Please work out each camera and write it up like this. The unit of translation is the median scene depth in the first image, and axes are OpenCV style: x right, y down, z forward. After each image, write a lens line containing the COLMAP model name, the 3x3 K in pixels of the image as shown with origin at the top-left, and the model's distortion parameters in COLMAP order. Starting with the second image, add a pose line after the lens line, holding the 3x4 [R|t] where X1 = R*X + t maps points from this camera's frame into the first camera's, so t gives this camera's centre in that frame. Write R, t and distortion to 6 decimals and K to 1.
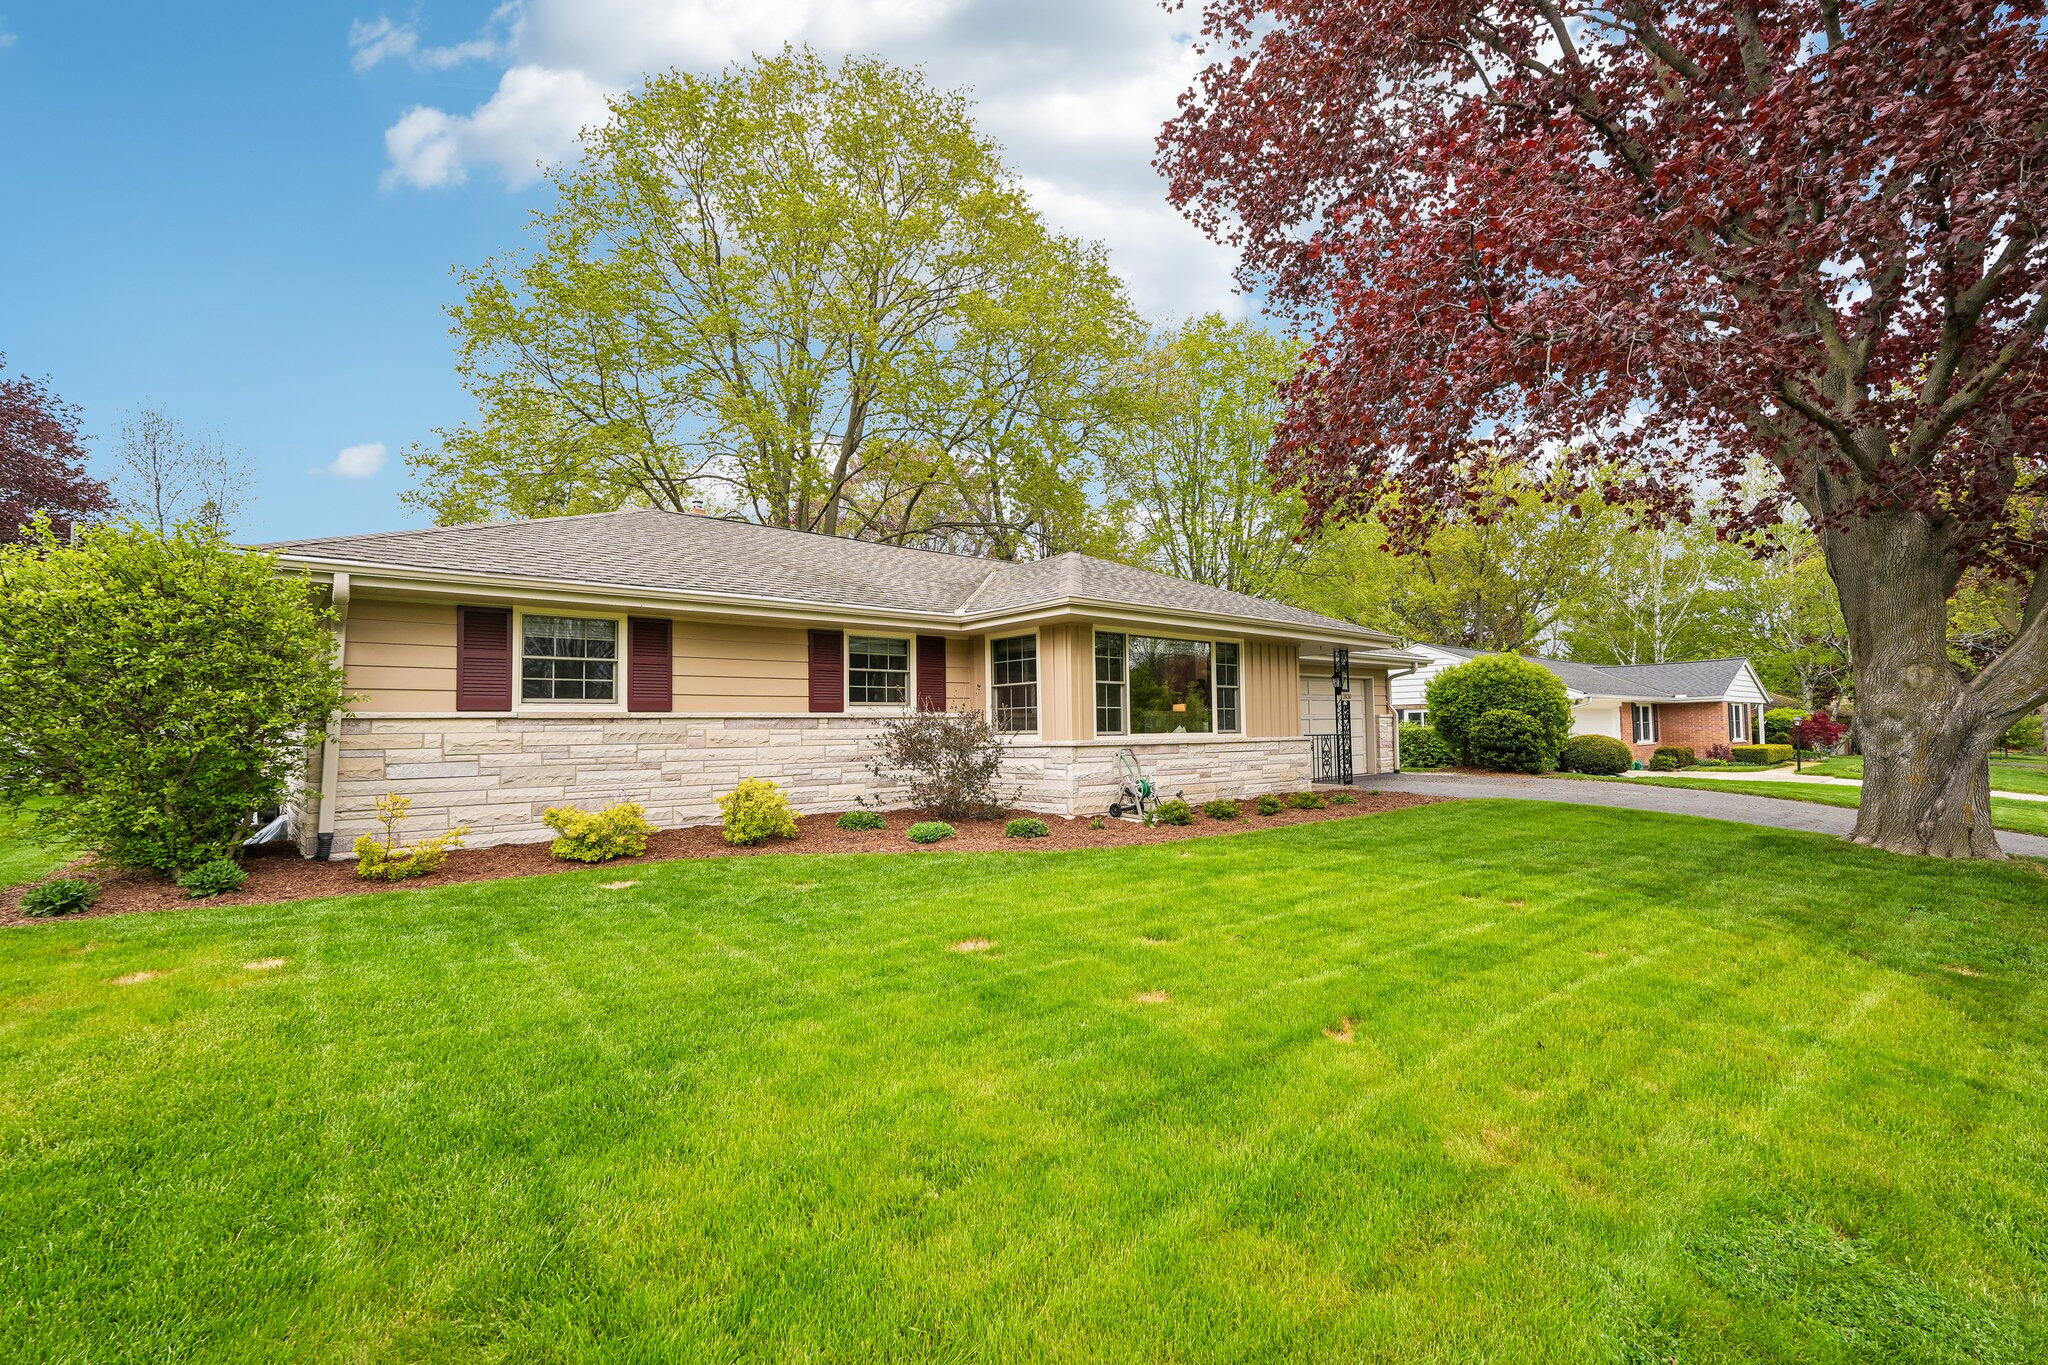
lens RADIAL K [[917.4, 0, 1024.0], [0, 917.4, 682.5], [0, 0, 1]] dist [-0.013750, 0.000023]
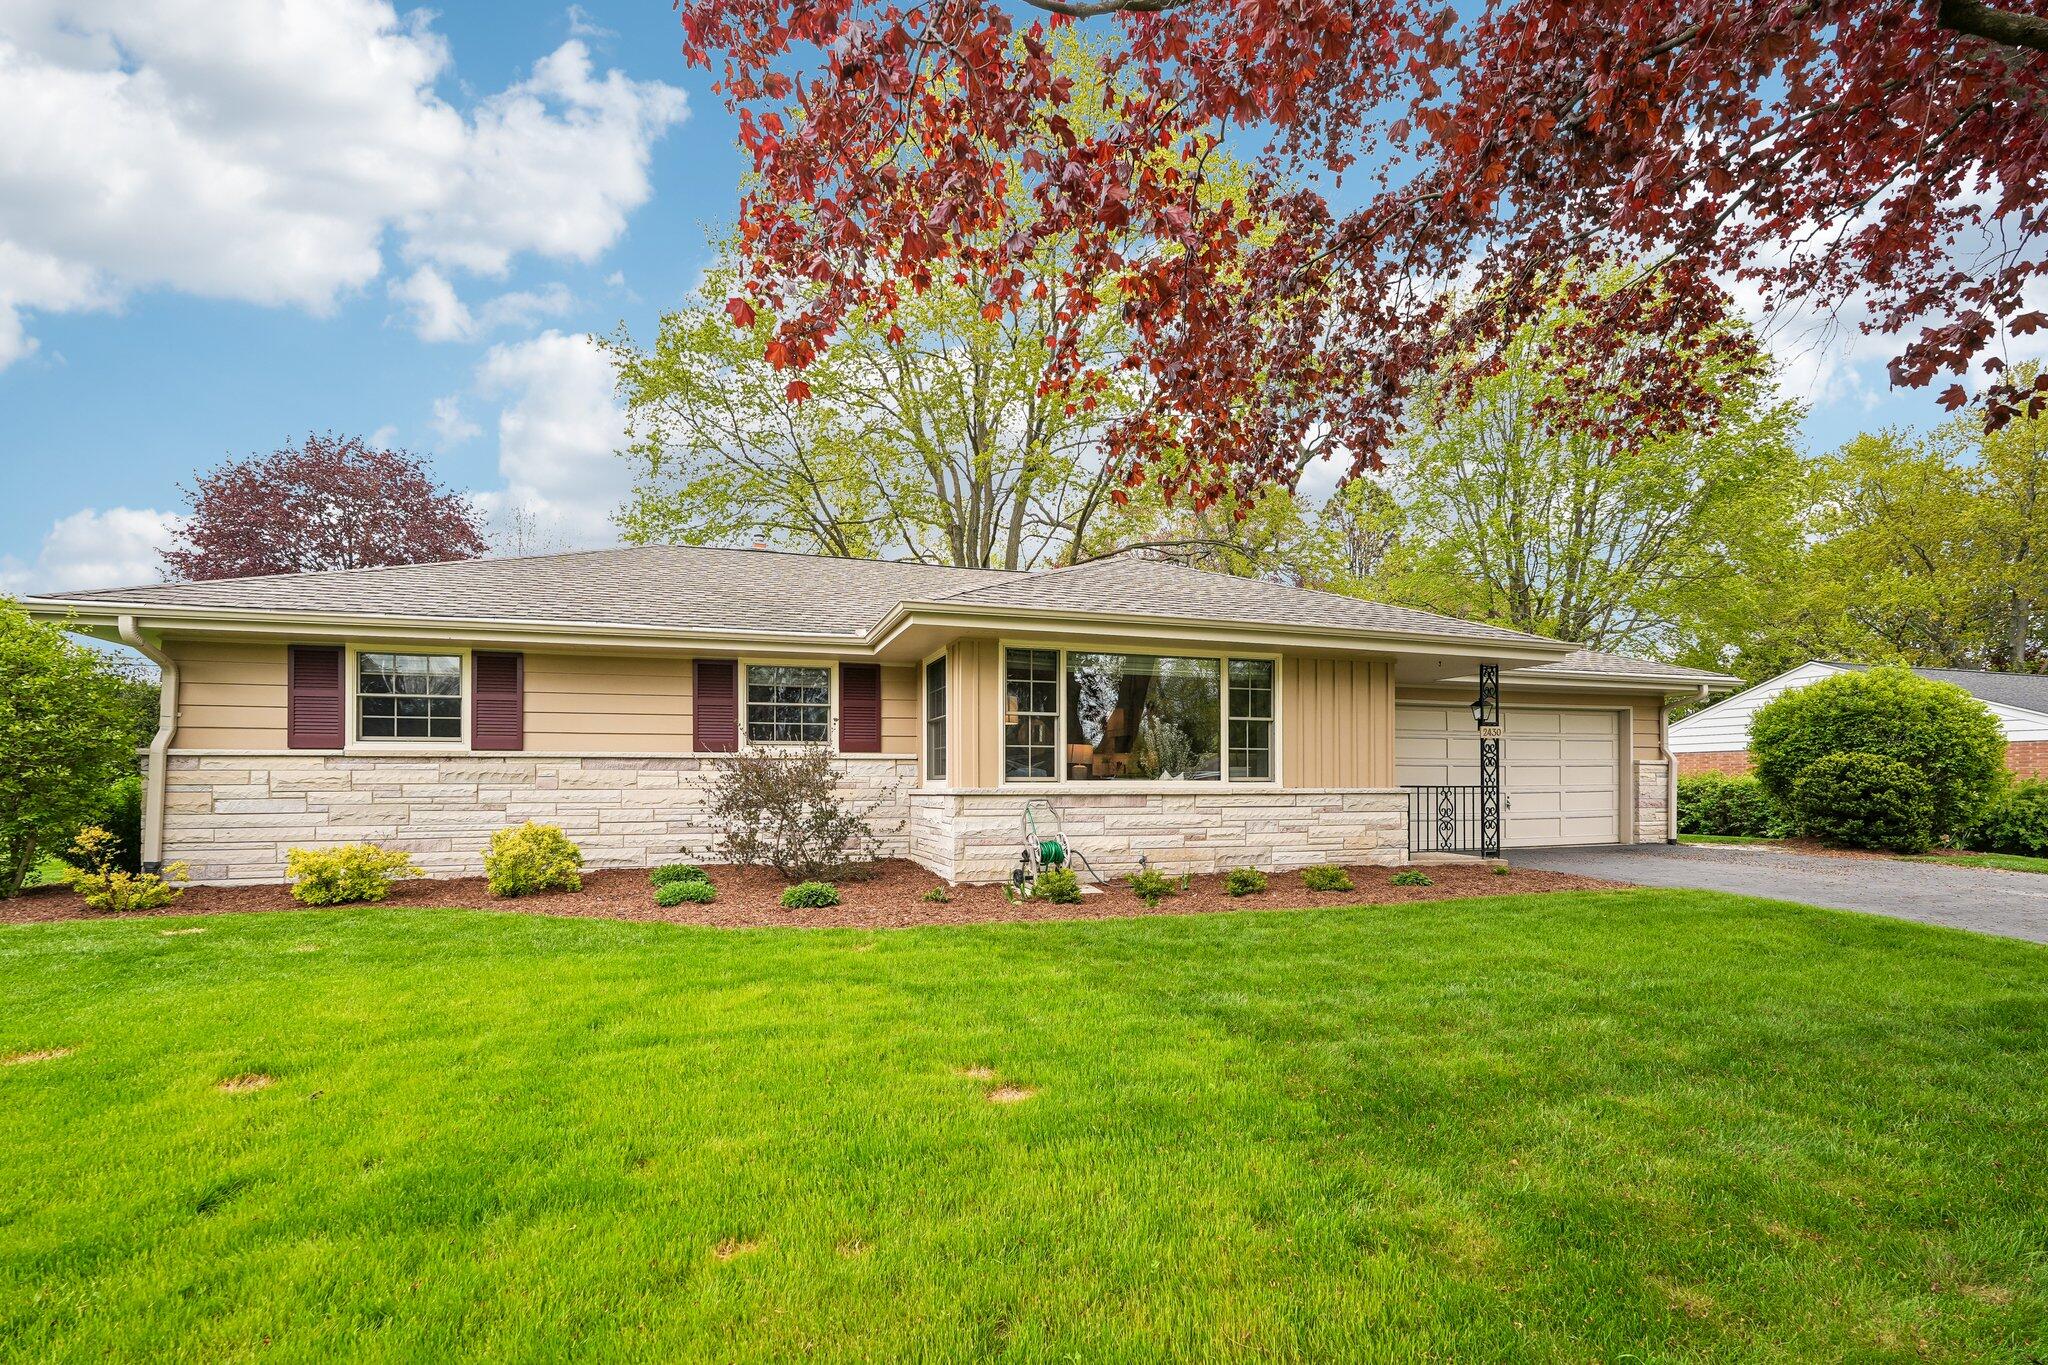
lens RADIAL K [[934.7, 0, 1023.0], [0, 934.7, 780.6], [0, 0, 1]] dist [-0.003626, -0.000360]
pose [[0.921063, 0.011726, -0.389238, 0.415935], [0.009323, 0.998596, 0.052146, 0.015673], [0.389303, -0.051659, 0.919660, 0.279001]]
